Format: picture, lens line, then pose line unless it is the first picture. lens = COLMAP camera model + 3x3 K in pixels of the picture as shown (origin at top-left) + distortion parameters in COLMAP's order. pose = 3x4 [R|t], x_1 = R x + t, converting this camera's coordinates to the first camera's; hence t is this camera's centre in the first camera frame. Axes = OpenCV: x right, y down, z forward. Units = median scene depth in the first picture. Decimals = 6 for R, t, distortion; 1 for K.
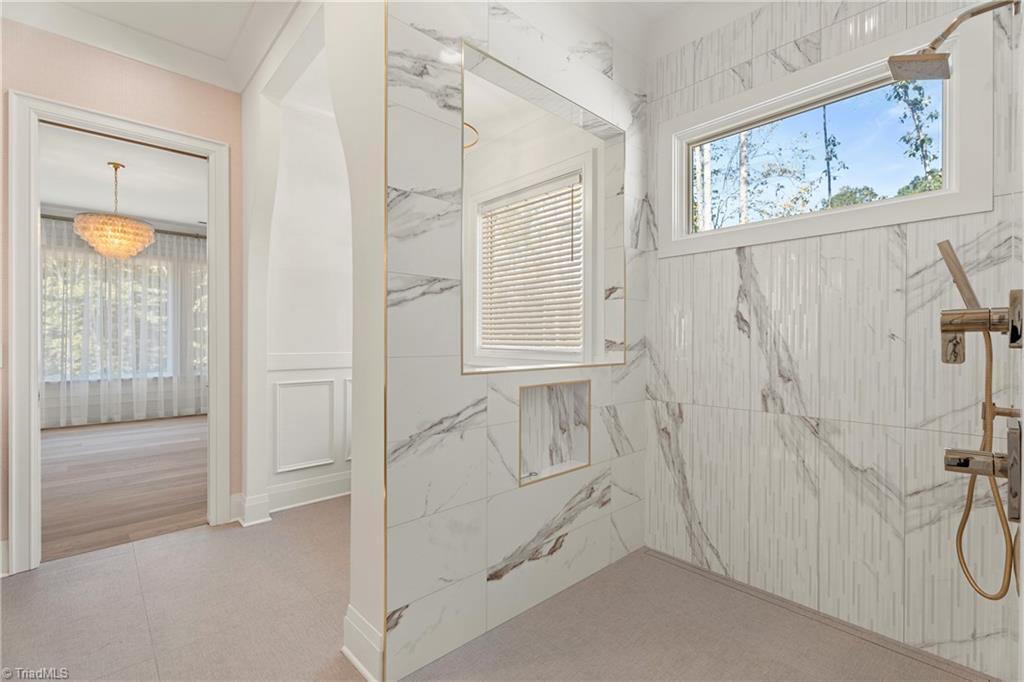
lens RADIAL K [[454.9, 0, 512.0], [0, 454.9, 341.0], [0, 0, 1]] dist [0.000986, 0.000156]
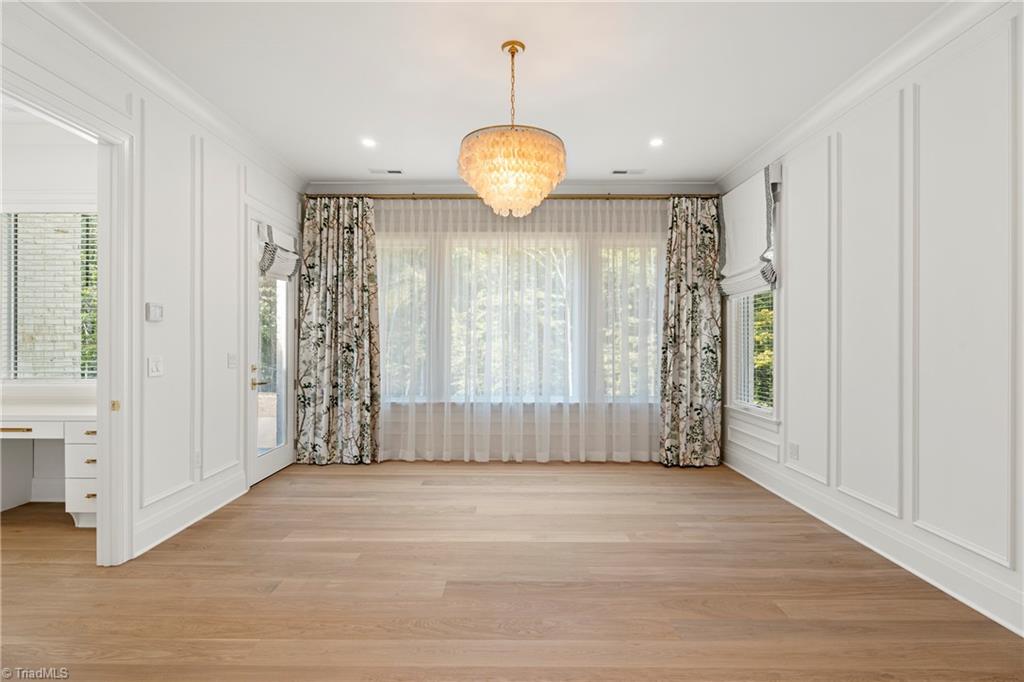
lens RADIAL K [[493.1, 0, 512.0], [0, 493.1, 341.0], [0, 0, 1]] dist [-0.002471, -0.000584]
pose [[0.734810, 0.002108, -0.678270, -0.455834], [-0.004824, 0.999986, -0.002118, -0.021268], [0.678256, 0.004828, 0.734810, 0.552455]]
